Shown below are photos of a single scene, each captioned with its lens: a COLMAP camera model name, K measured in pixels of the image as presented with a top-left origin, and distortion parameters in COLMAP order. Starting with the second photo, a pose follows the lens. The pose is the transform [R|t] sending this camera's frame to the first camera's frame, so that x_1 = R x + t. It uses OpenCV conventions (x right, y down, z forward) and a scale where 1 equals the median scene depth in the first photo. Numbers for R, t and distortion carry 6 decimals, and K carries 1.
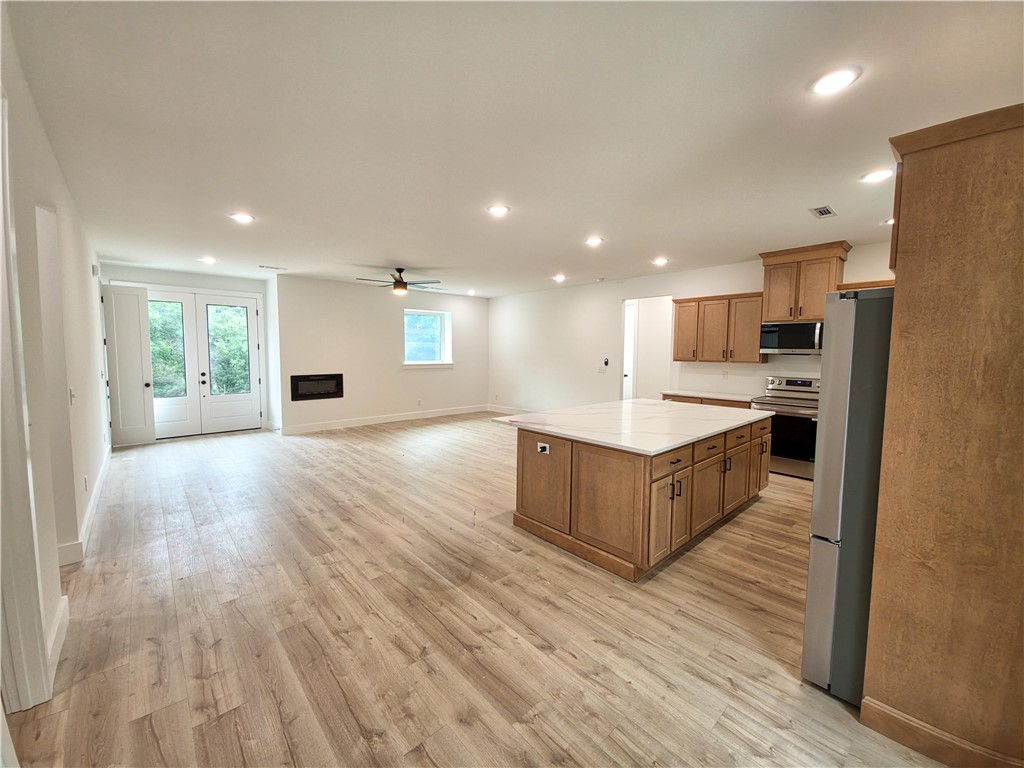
lens RADIAL K [[407.1, 0, 508.0], [0, 407.1, 381.5], [0, 0, 1]] dist [0.008533, -0.005945]
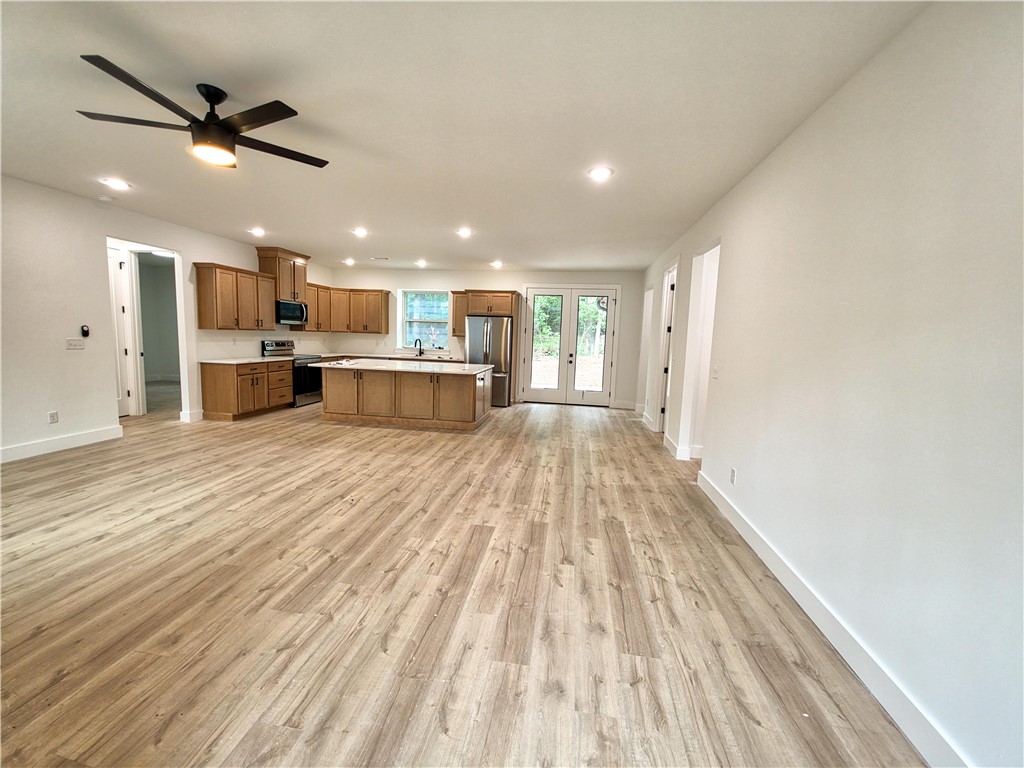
lens RADIAL K [[407.1, 0, 510.5], [0, 407.1, 380.2], [0, 0, 1]] dist [0.008533, -0.005945]
pose [[-0.631414, -0.115600, 0.766781, -0.994469], [0.017817, 0.986402, 0.163381, -0.099345], [-0.775241, 0.116823, -0.620768, 1.390291]]
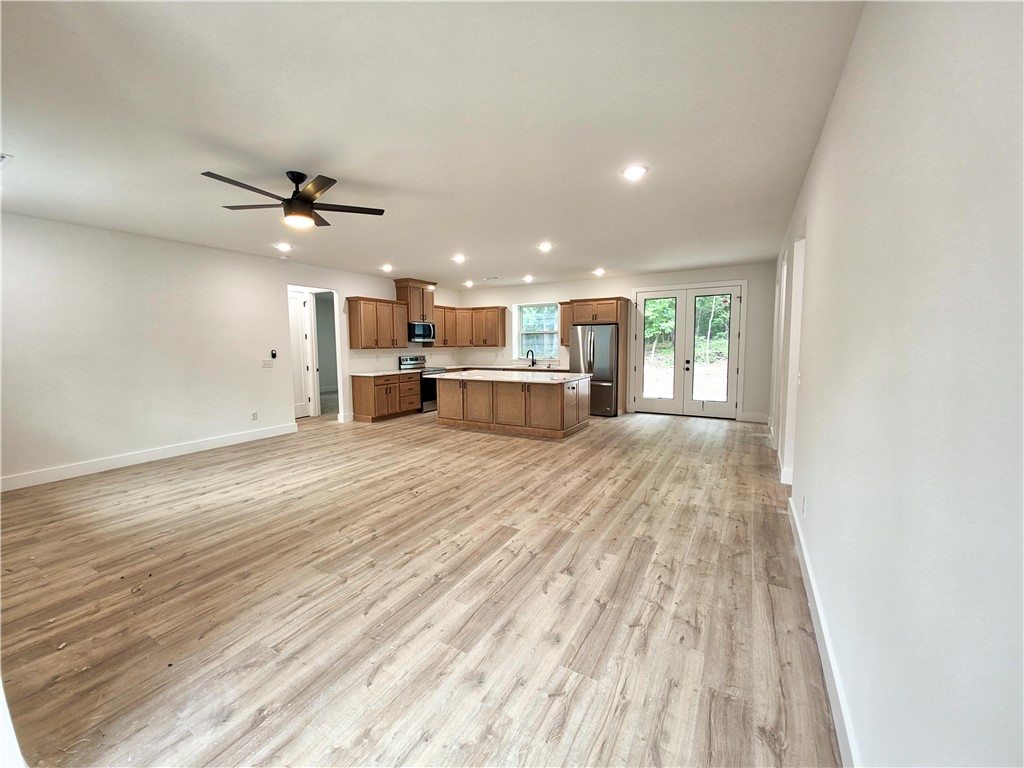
lens RADIAL K [[407.1, 0, 510.1], [0, 407.1, 380.2], [0, 0, 1]] dist [0.008533, -0.005945]
pose [[-0.303998, -0.093548, 0.948068, -1.116025], [0.077599, 0.989429, 0.122511, -0.092989], [-0.949507, 0.110813, -0.293525, 1.226241]]
